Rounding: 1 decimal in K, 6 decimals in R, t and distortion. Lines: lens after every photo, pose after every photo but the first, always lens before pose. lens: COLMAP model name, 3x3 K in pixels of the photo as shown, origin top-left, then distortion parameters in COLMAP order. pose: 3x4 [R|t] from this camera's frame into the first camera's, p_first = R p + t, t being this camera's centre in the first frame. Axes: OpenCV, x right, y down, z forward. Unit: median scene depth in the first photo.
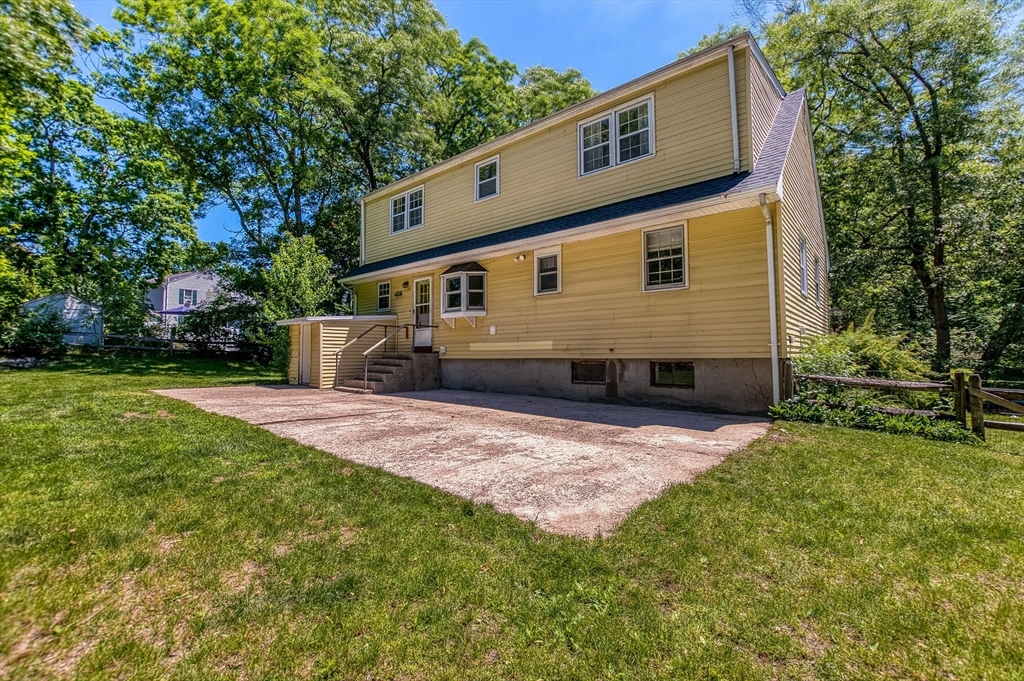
lens RADIAL K [[449.7, 0, 514.0], [0, 449.7, 331.4], [0, 0, 1]] dist [0.000088, -0.000003]
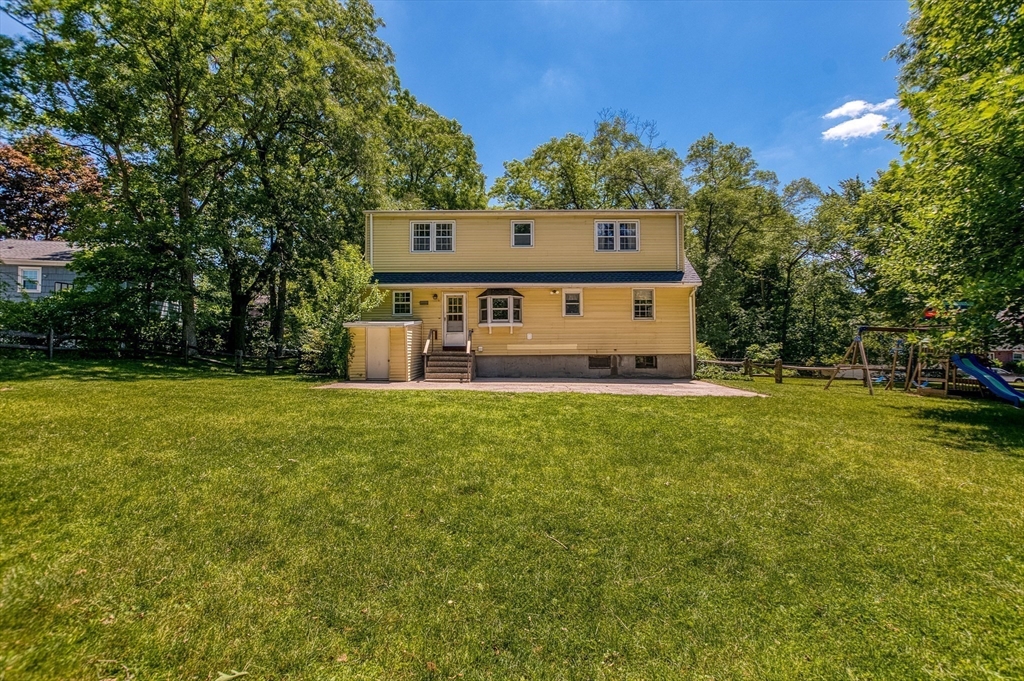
lens RADIAL K [[449.7, 0, 514.0], [0, 449.7, 331.4], [0, 0, 1]] dist [0.000088, -0.000003]
pose [[0.761082, 0.014702, 0.648490, -1.129026], [-0.034298, 0.999257, 0.017599, -0.046246], [-0.647749, -0.035636, 0.761020, -0.130370]]
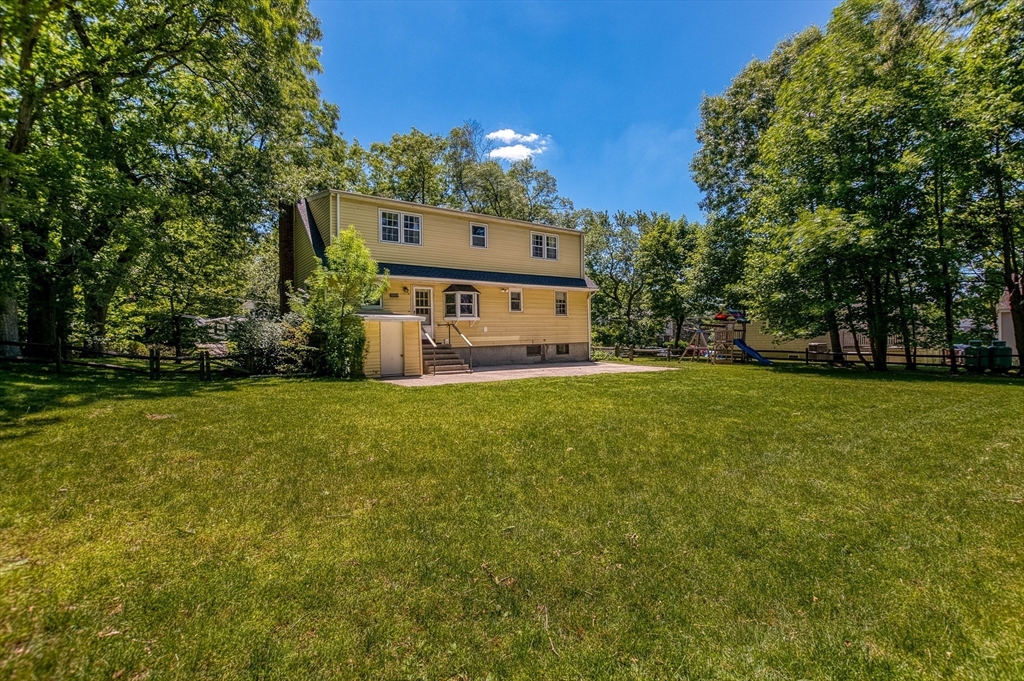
lens RADIAL K [[462.0, 0, 510.5], [0, 462.0, 327.5], [0, 0, 1]] dist [-0.001559, -0.000280]
pose [[0.229287, 0.004857, 0.973347, -1.795392], [-0.043903, 0.999021, 0.005357, -0.023995], [-0.972368, -0.043961, 0.229276, 0.538919]]
